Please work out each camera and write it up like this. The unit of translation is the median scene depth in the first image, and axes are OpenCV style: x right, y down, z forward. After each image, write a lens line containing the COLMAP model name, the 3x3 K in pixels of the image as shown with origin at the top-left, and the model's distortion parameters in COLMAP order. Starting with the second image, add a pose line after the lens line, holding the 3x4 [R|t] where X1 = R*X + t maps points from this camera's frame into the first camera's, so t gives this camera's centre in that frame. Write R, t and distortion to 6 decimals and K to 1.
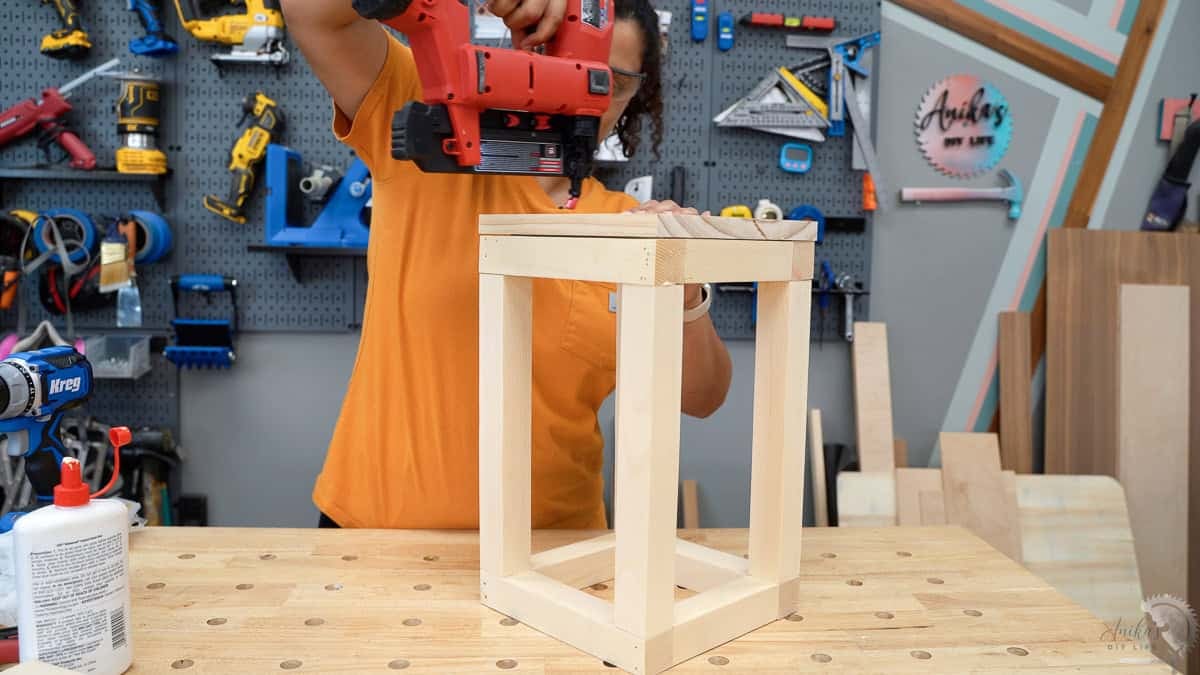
lens RADIAL K [[1240.3, 0, 600.0], [0, 1240.3, 337.5], [0, 0, 1]] dist [0.045768, 0.000532]
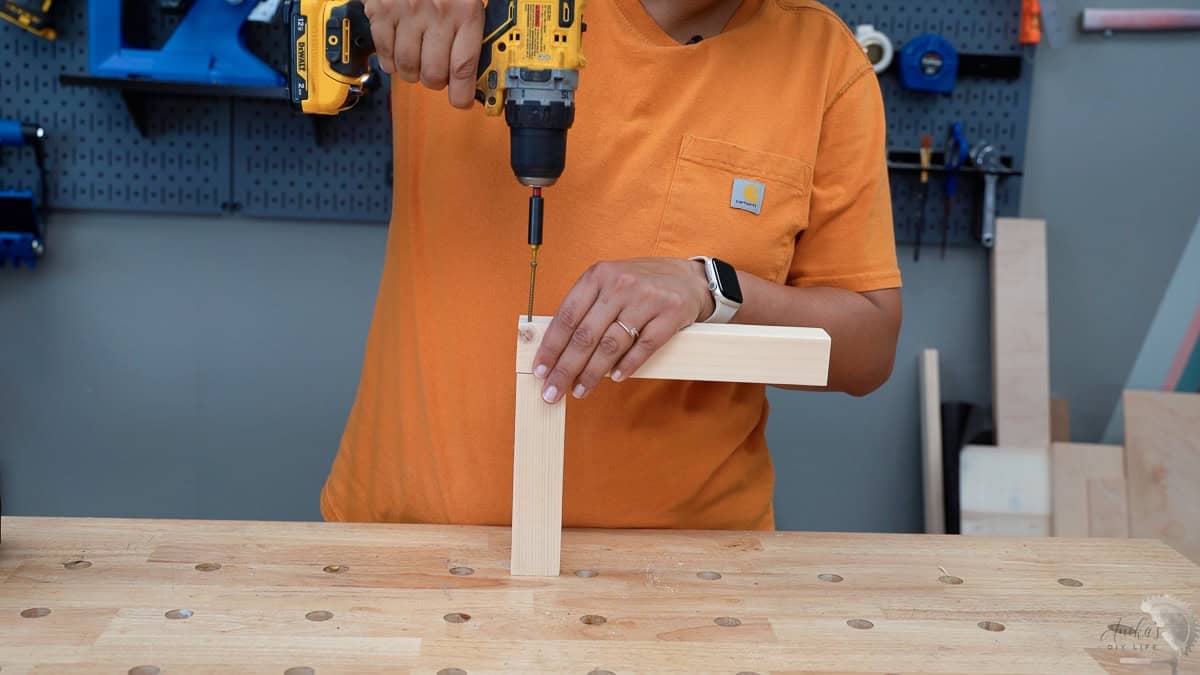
lens RADIAL K [[1240.3, 0, 600.0], [0, 1240.3, 337.5], [0, 0, 1]] dist [0.045768, 0.000532]
pose [[0.999555, 0.025181, -0.015968, 0.008448], [-0.023667, 0.995769, 0.088788, -0.003069], [0.018137, -0.088371, 0.995923, 0.345207]]
